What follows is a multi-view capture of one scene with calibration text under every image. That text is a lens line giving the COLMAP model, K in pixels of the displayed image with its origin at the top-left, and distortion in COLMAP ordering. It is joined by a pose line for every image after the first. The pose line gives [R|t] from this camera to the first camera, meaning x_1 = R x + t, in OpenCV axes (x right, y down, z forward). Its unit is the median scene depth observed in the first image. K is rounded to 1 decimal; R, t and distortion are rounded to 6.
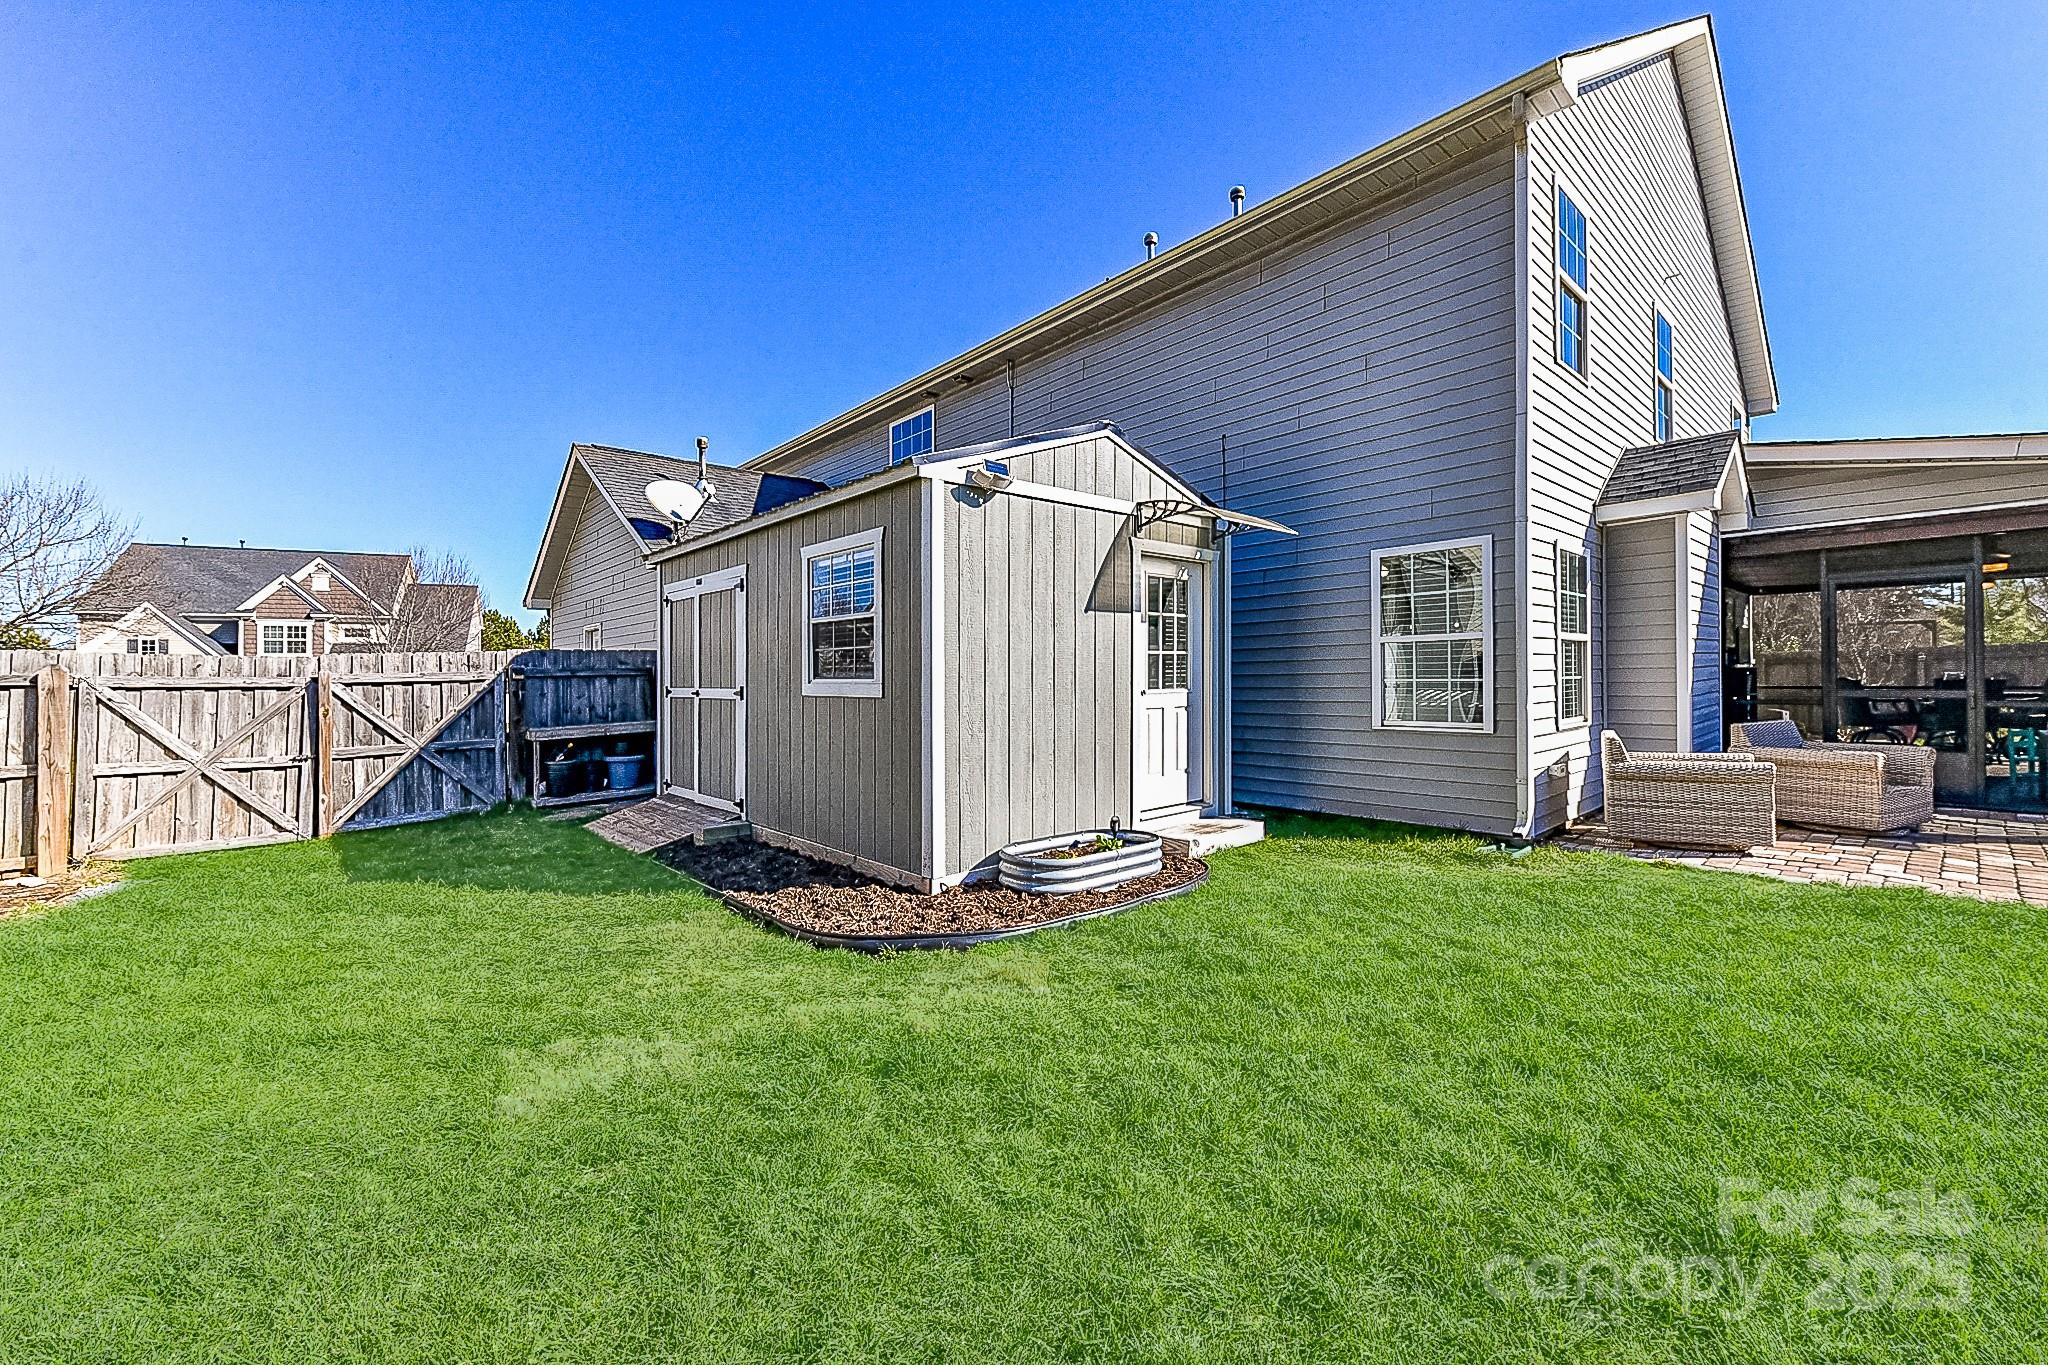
lens RADIAL K [[815.2, 0, 1021.0], [0, 815.2, 674.5], [0, 0, 1]] dist [0.000568, -0.000039]
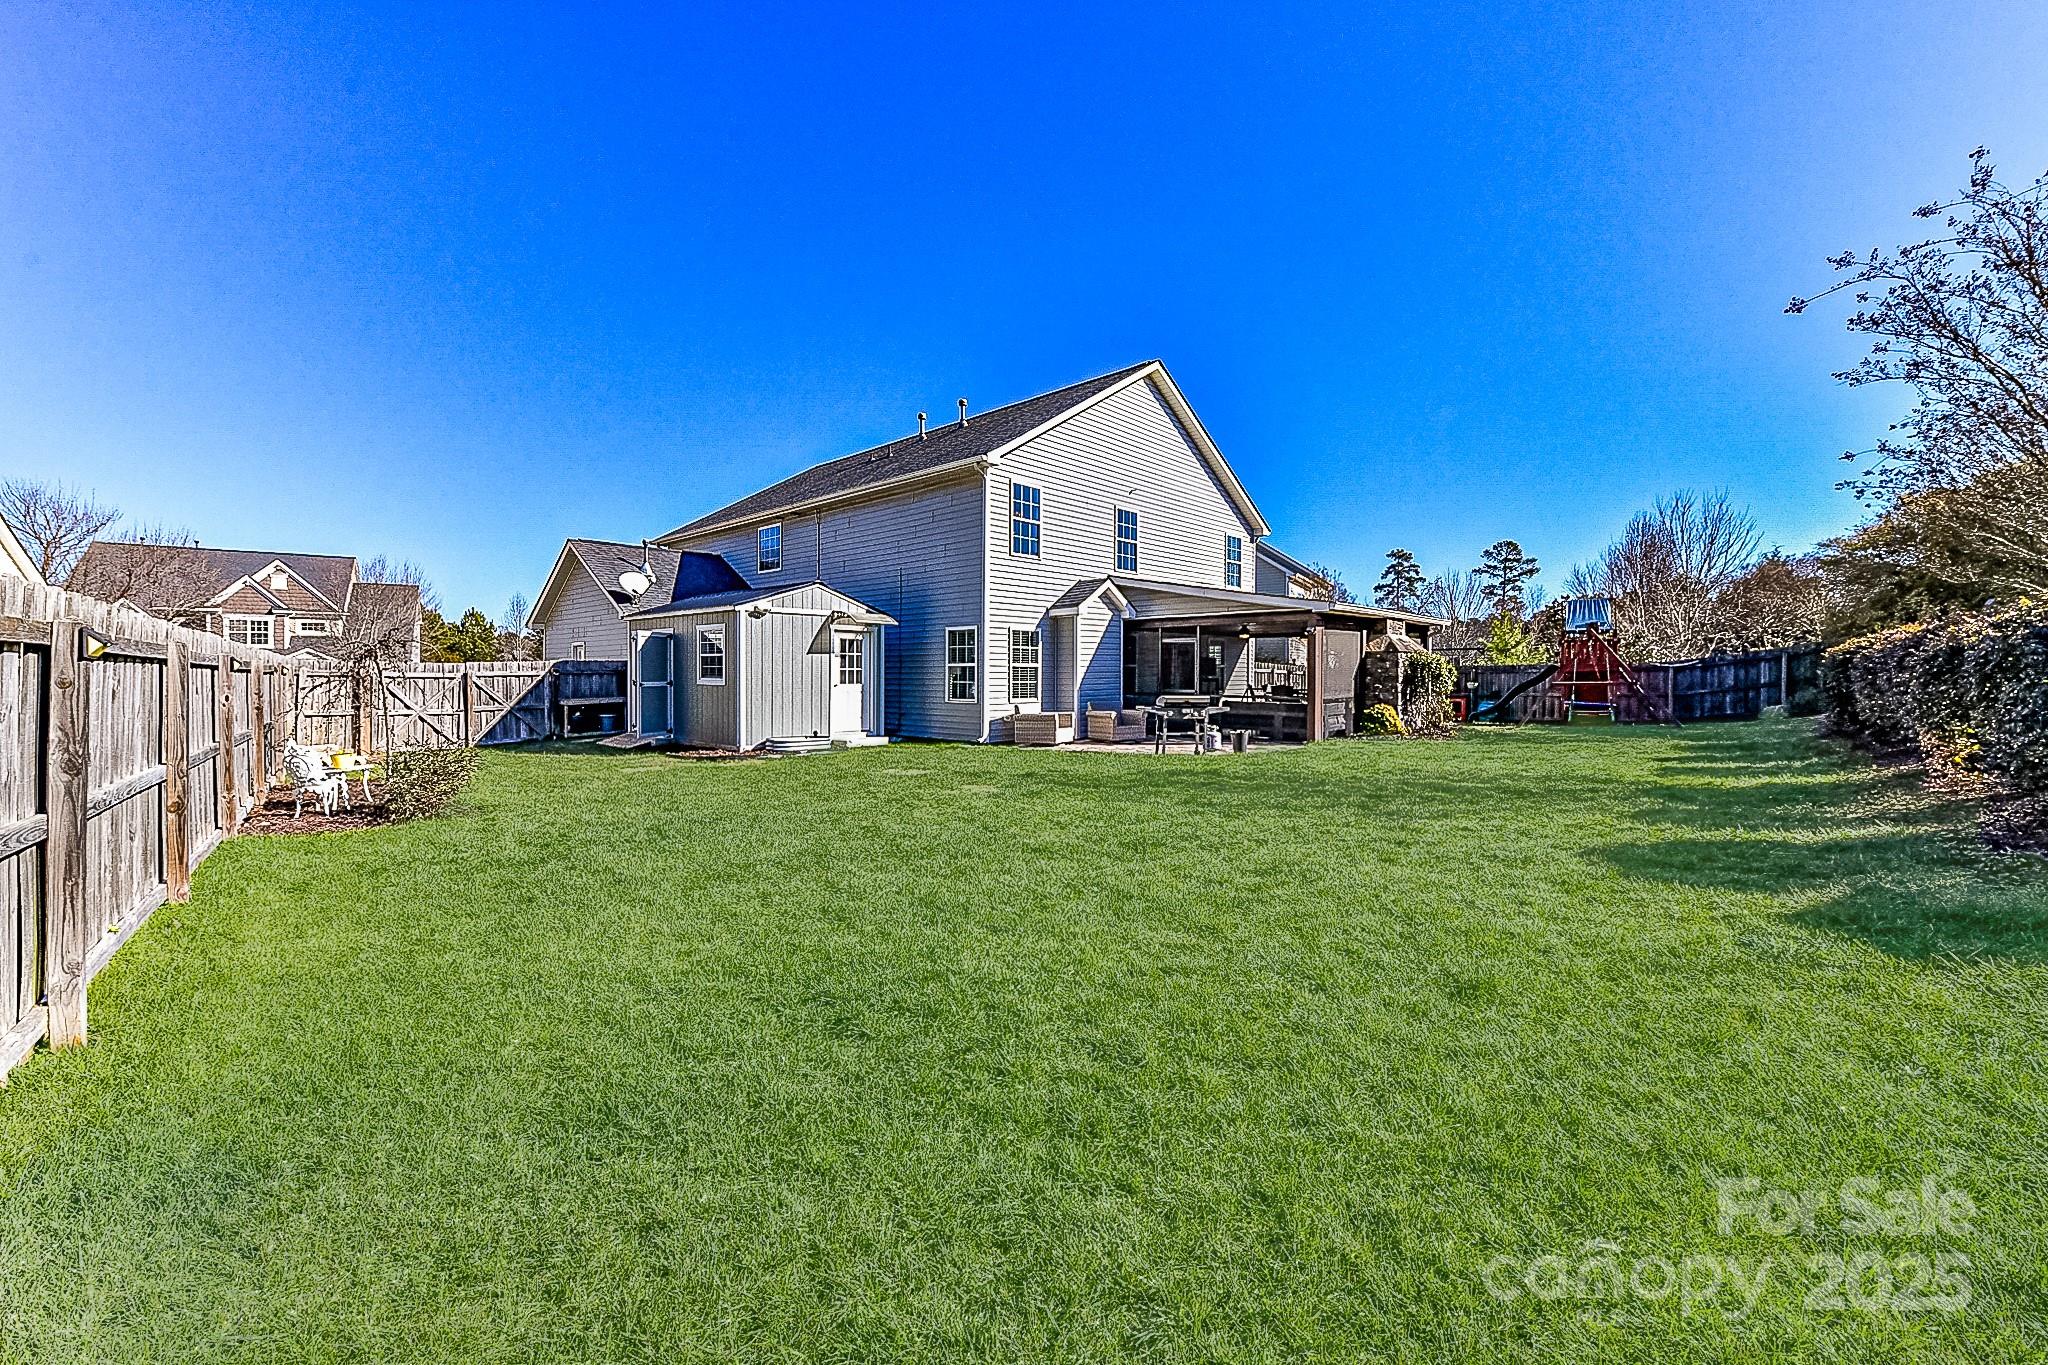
lens RADIAL K [[815.2, 0, 1028.9], [0, 815.2, 688.8], [0, 0, 1]] dist [0.000568, -0.000039]
pose [[0.995511, 0.013822, 0.093631, 0.422409], [-0.015800, 0.999667, 0.020415, -0.023237], [-0.093318, -0.021803, 0.995398, -1.304489]]
